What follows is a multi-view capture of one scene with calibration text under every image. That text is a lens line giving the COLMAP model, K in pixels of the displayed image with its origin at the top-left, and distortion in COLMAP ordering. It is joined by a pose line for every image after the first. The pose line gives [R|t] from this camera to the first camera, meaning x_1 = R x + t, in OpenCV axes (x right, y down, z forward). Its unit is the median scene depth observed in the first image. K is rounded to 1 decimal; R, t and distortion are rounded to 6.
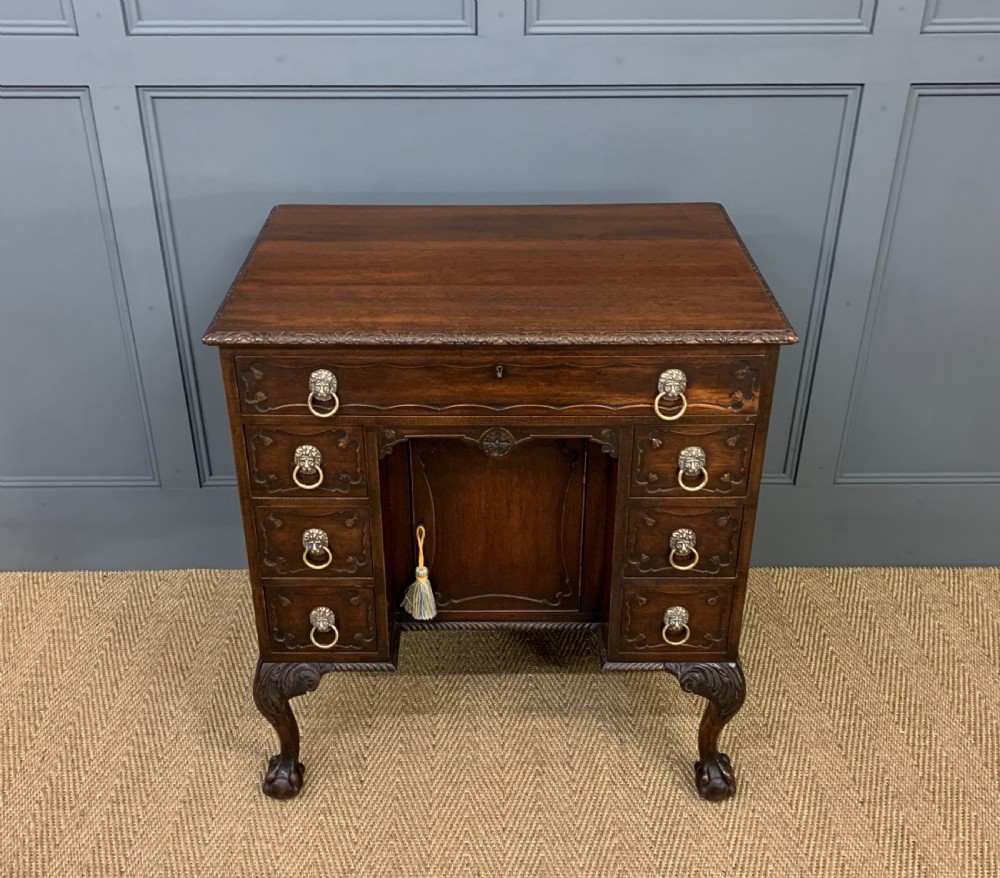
lens RADIAL K [[1106.6, 0, 490.8], [0, 1106.6, 435.4], [0, 0, 1]] dist [0.050554, -0.068025]
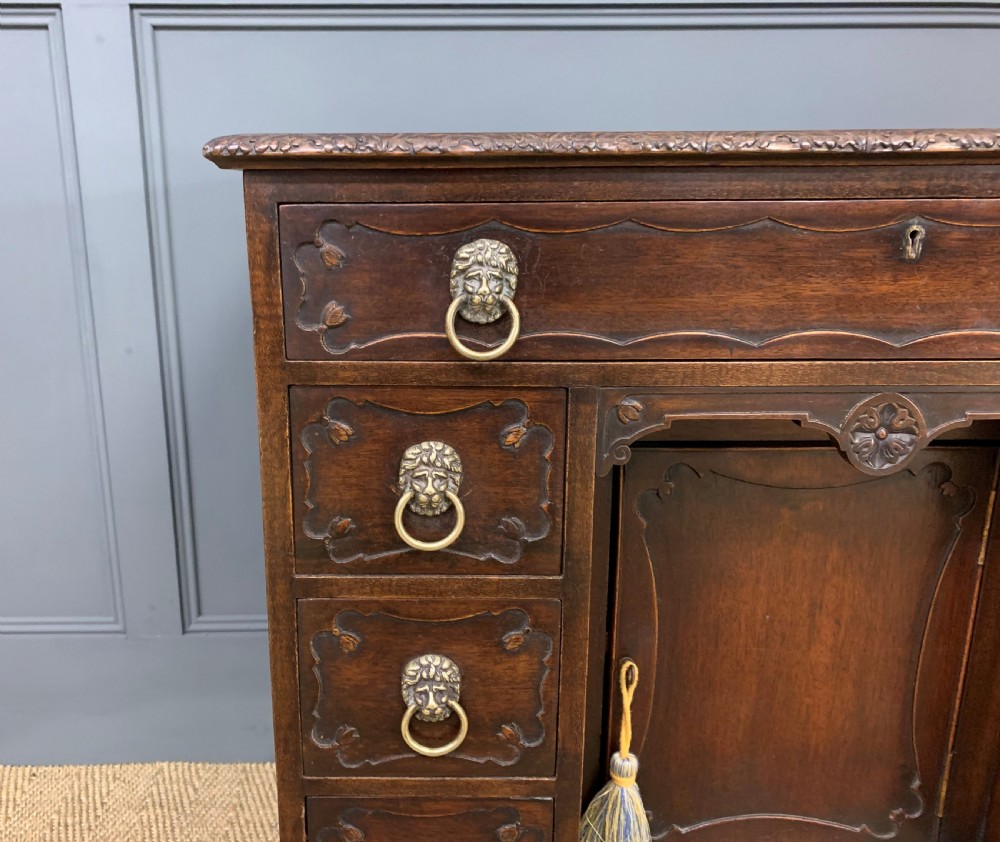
lens RADIAL K [[876.1, 0, 420.2], [0, 876.1, 408.2], [0, 0, 1]] dist [0.009897, -0.010216]
pose [[0.999953, -0.004523, -0.008550, -0.138465], [0.002081, 0.963841, -0.266469, 0.071195], [0.009446, 0.266439, 0.963806, 0.554990]]
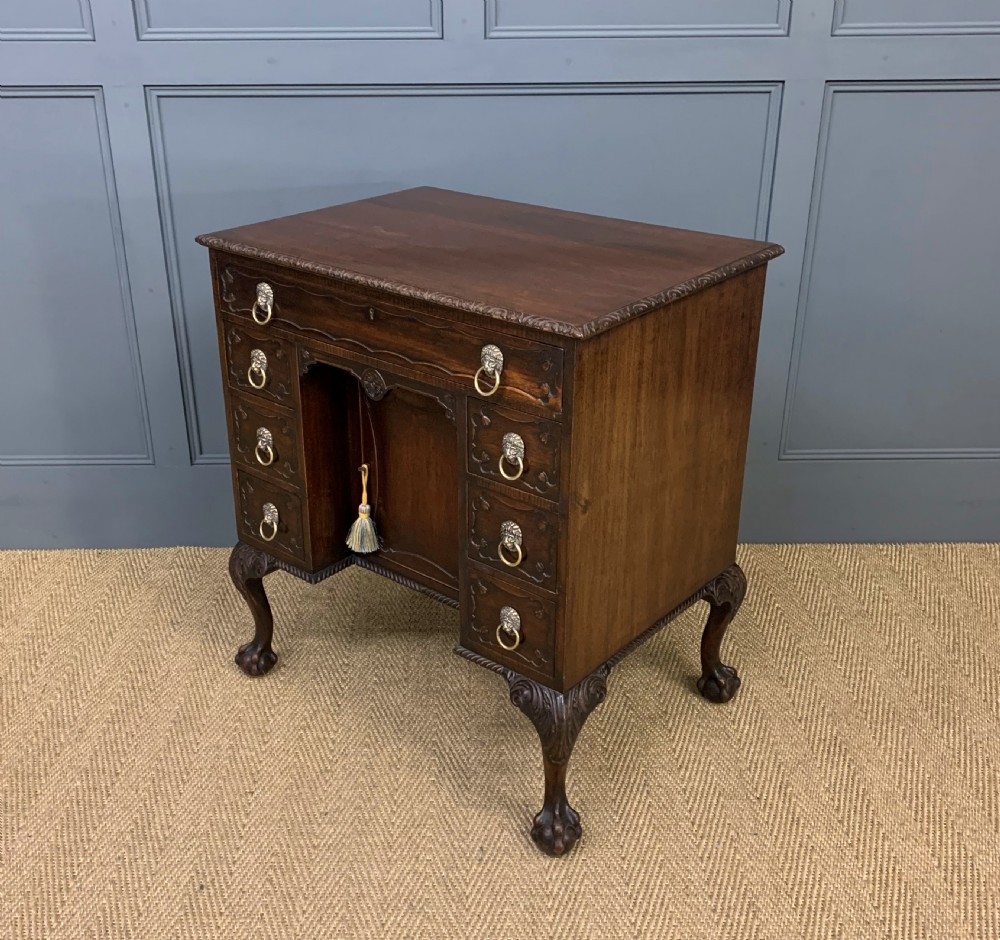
lens RADIAL K [[1147.3, 0, 474.6], [0, 1147.3, 454.0], [0, 0, 1]] dist [0.160736, -0.399863]
pose [[0.999985, -0.004179, -0.003449, 0.022202], [0.003845, 0.995765, -0.091852, 0.174633], [0.003818, 0.091837, 0.995767, -0.151166]]
